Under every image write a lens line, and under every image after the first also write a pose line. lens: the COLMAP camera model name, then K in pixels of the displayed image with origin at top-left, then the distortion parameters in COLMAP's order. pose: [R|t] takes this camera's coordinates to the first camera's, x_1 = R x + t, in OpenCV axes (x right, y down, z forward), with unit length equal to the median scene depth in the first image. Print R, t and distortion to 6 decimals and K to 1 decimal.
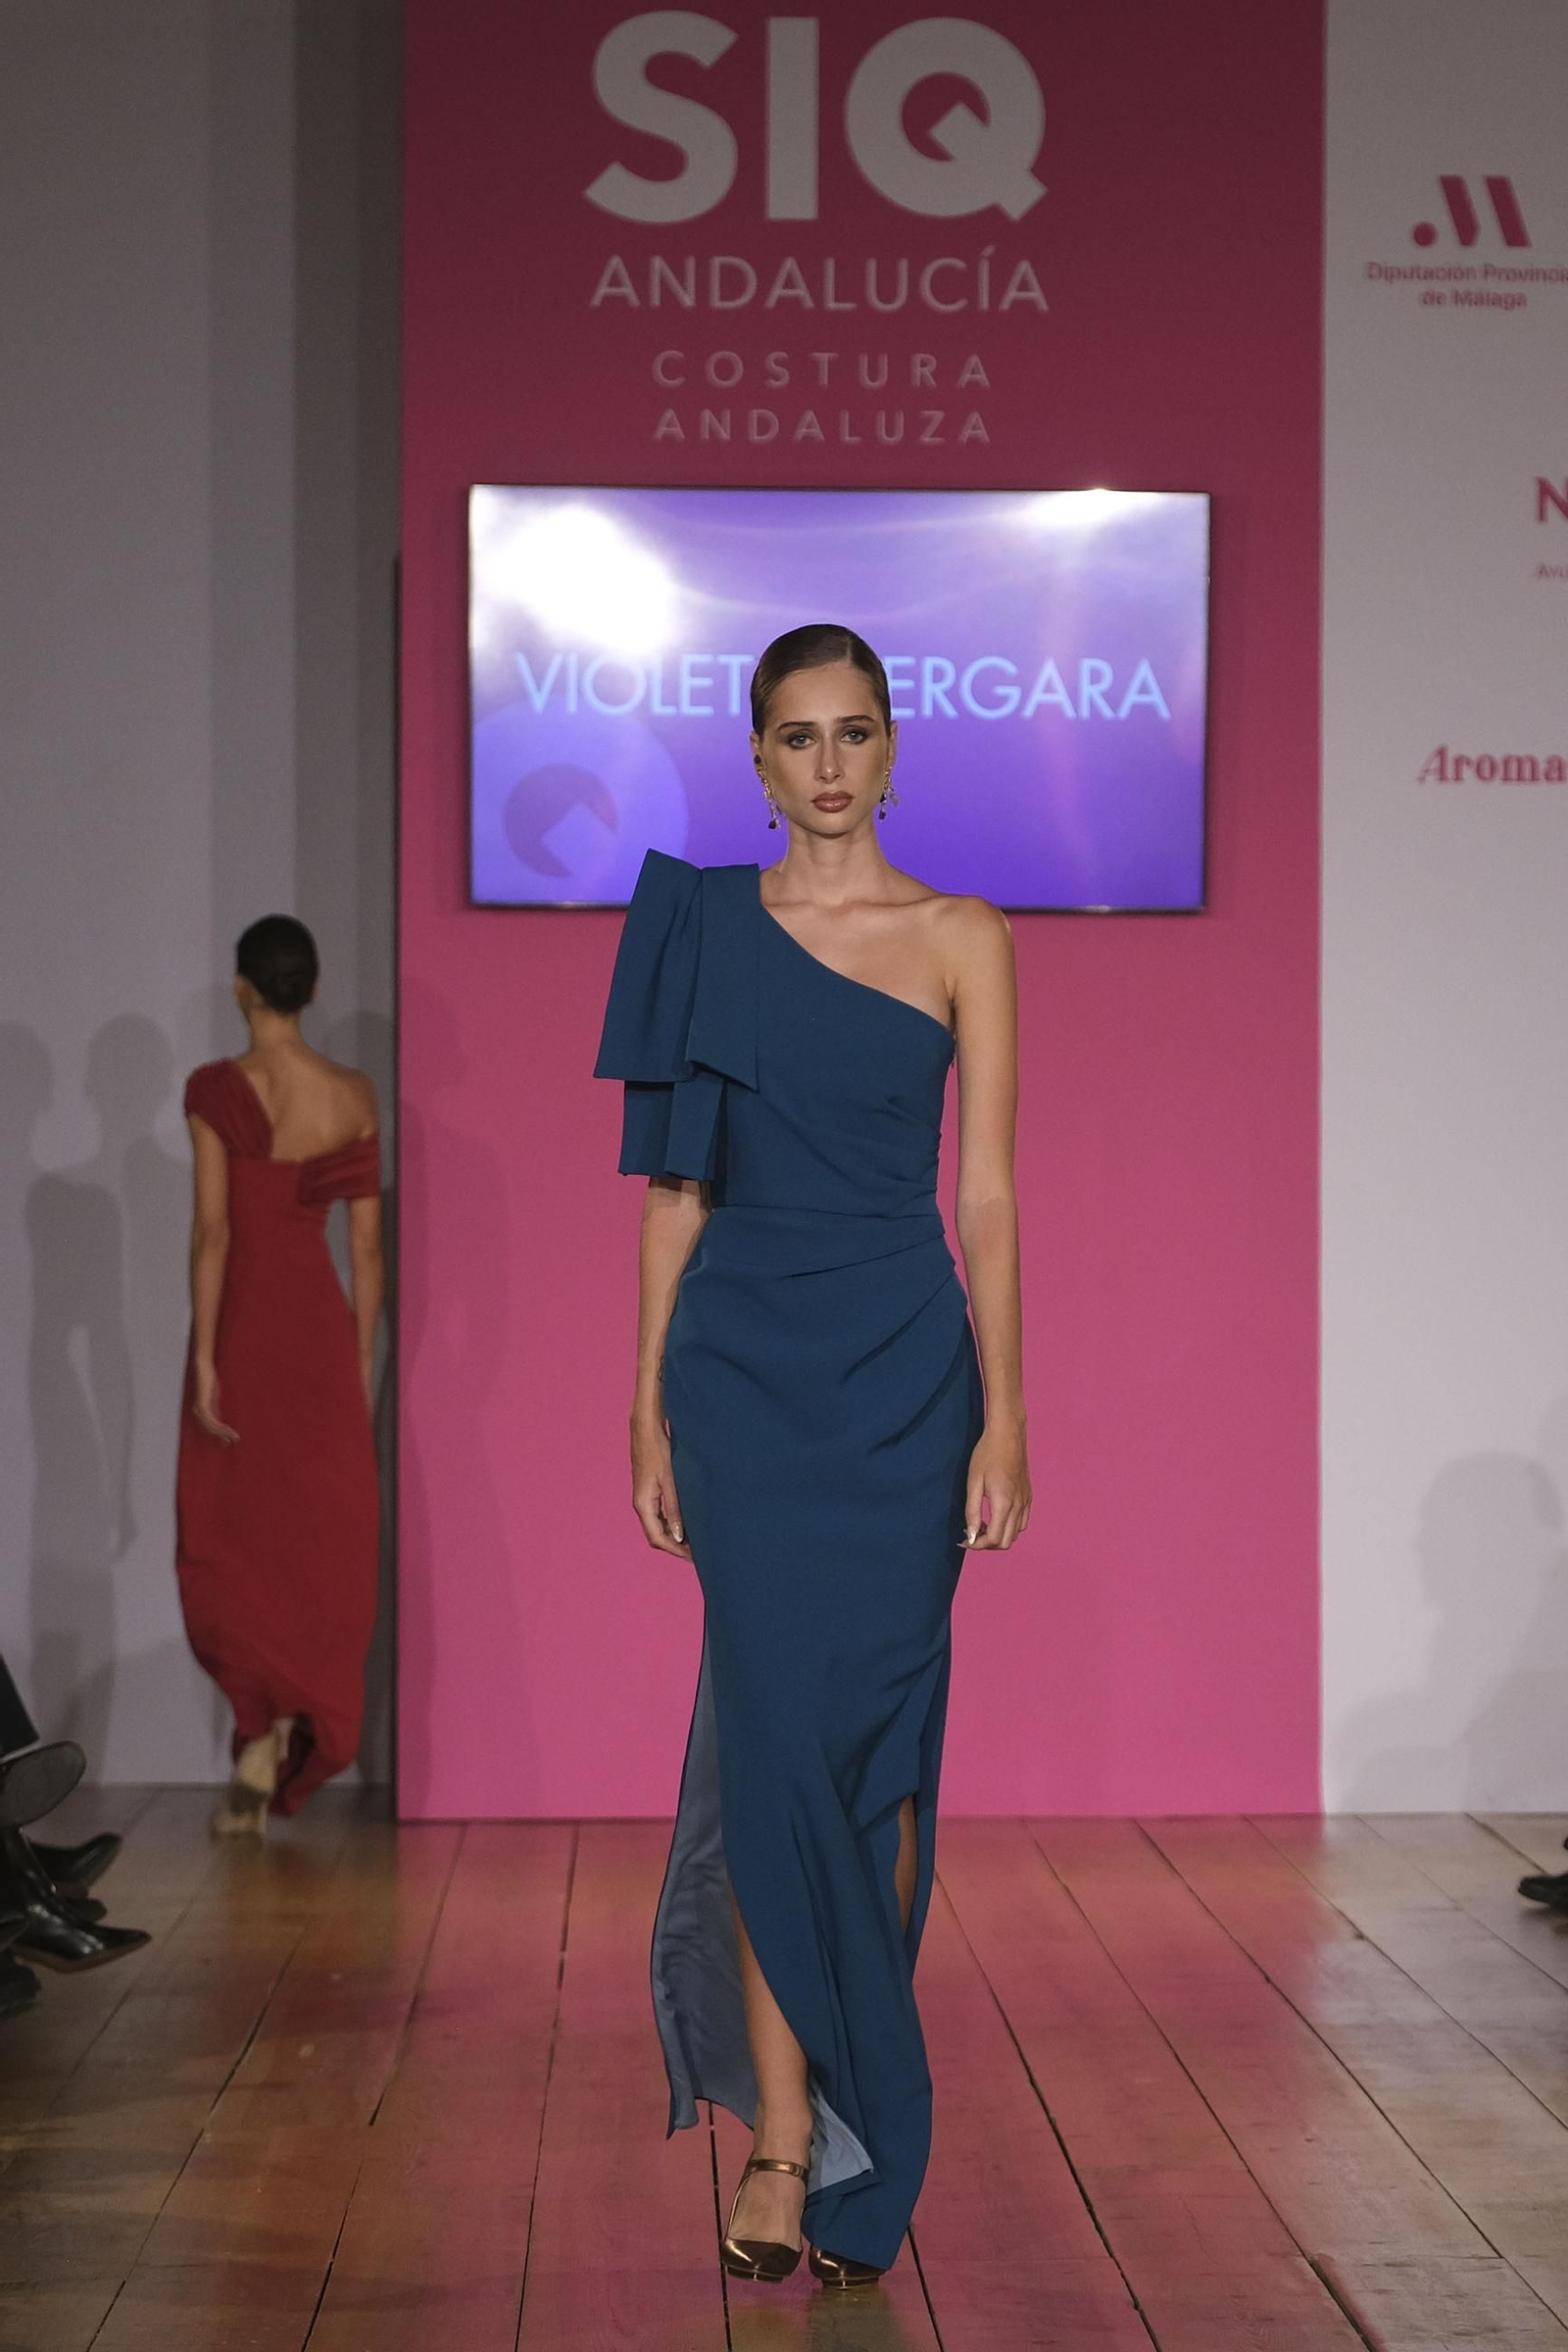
lens RADIAL K [[6998.6, 0, 807.5], [0, 6998.6, 1192.7], [0, 0, 1]] dist [0.083824, 0.000000]
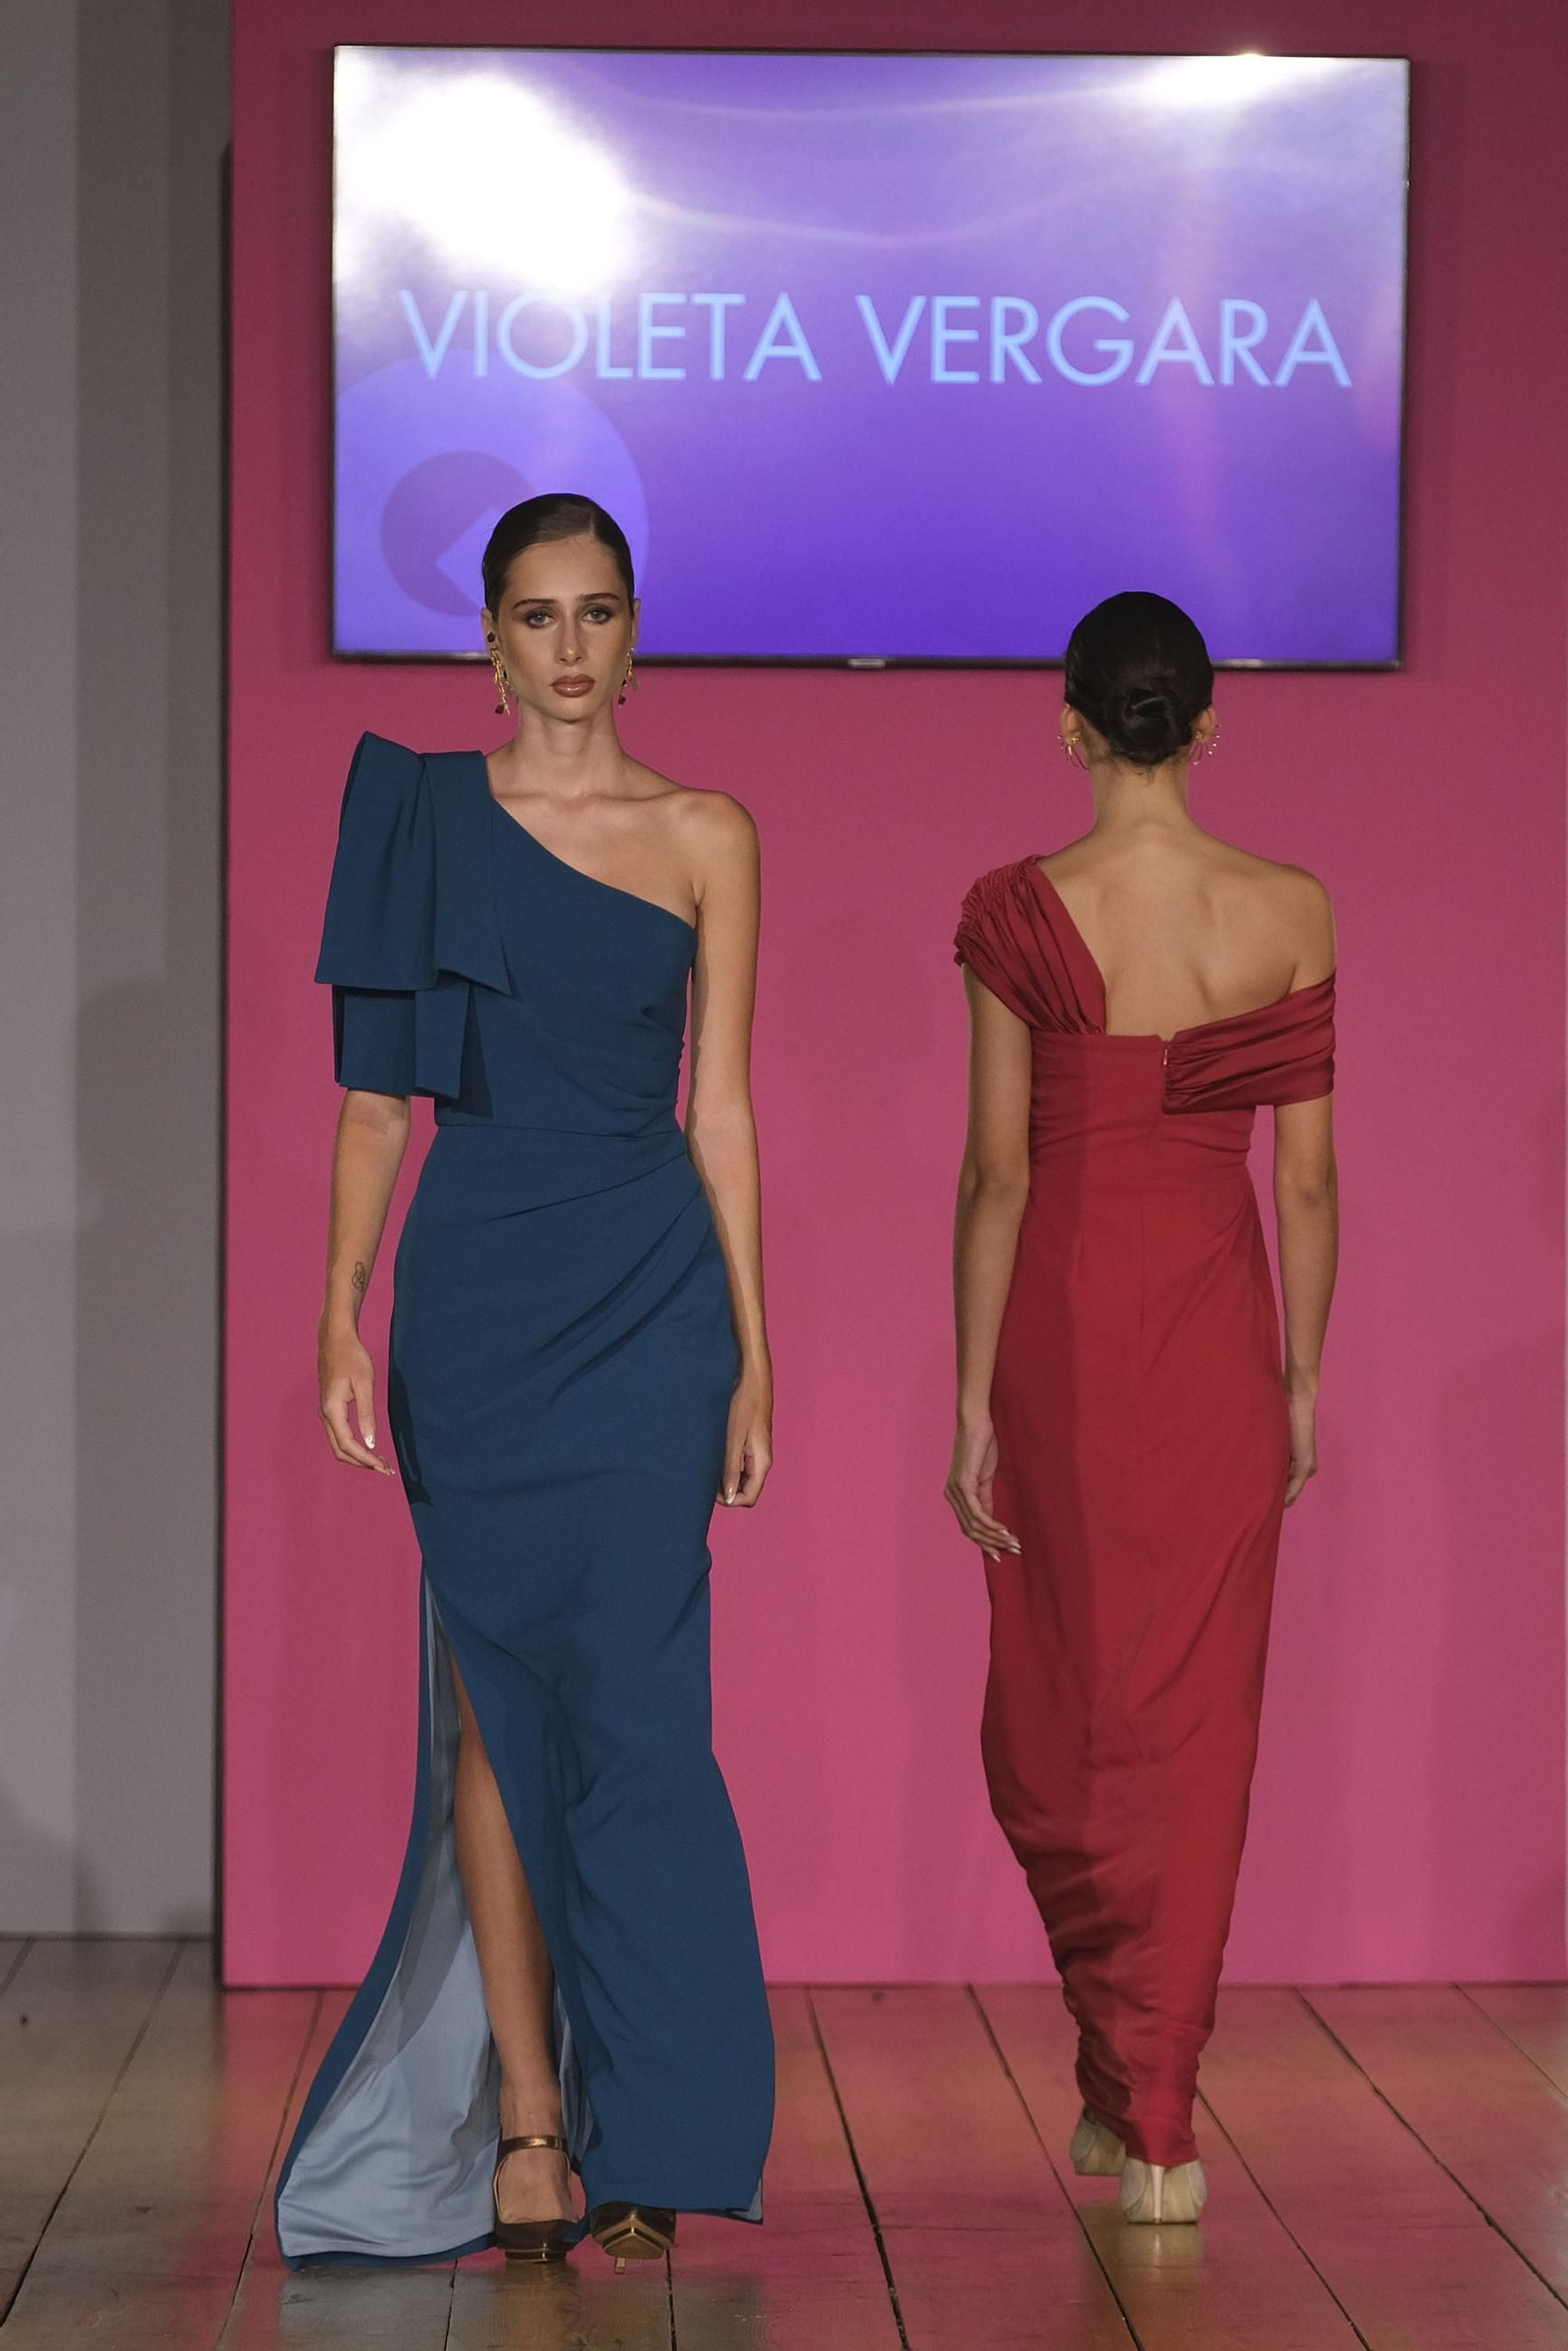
lens RADIAL K [[10666.4, 0, 771.1], [0, 10666.4, 1186.4], [0, 0, 1]] dist [0.089452, 0.000000]
pose [[0.999950, 0.001936, -0.009761, 0.005240], [-0.001828, 0.999937, 0.011074, -0.000675], [0.009782, -0.011055, 0.999891, -0.048435]]
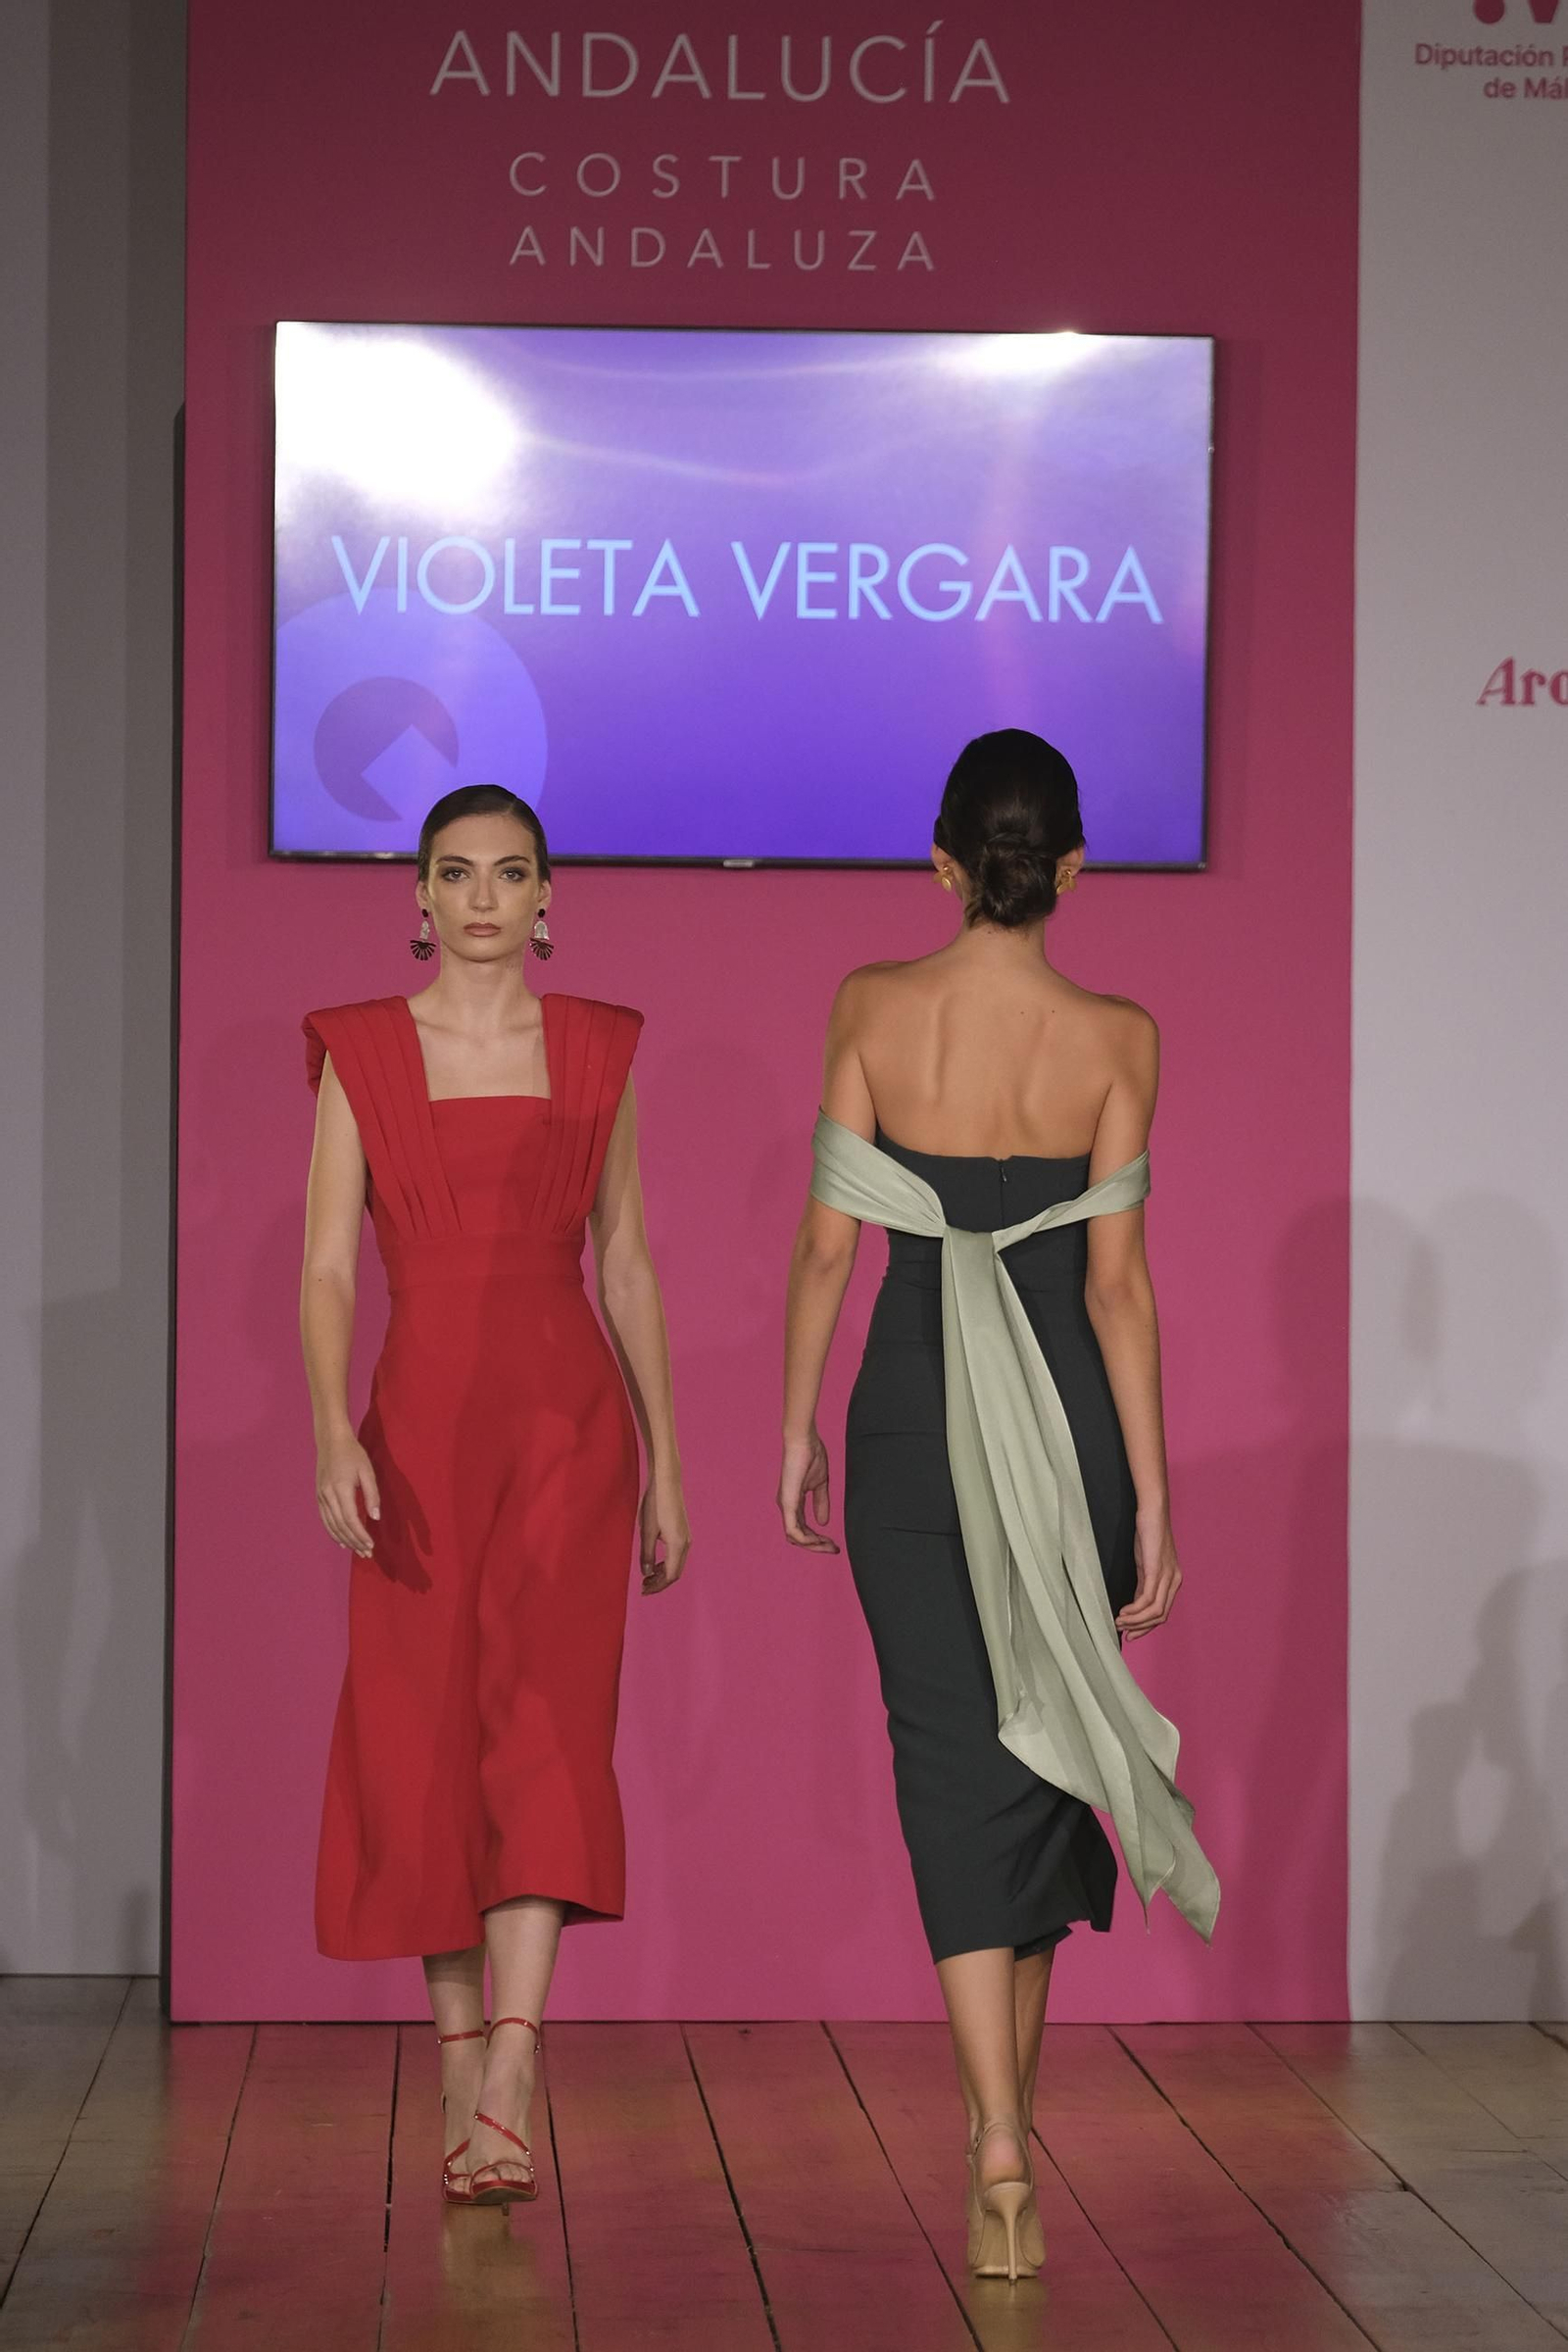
lens RADIAL K [[14313.2, 0, 851.8], [0, 14313.2, 1170.2], [0, 0, 1]] dist [0.244018, 0.000000]
pose [[0.999608, 0.005743, -0.027402, 0.061247], [-0.005886, 0.999969, -0.005142, 0.002152], [0.027372, 0.005301, 0.999611, -0.605488]]
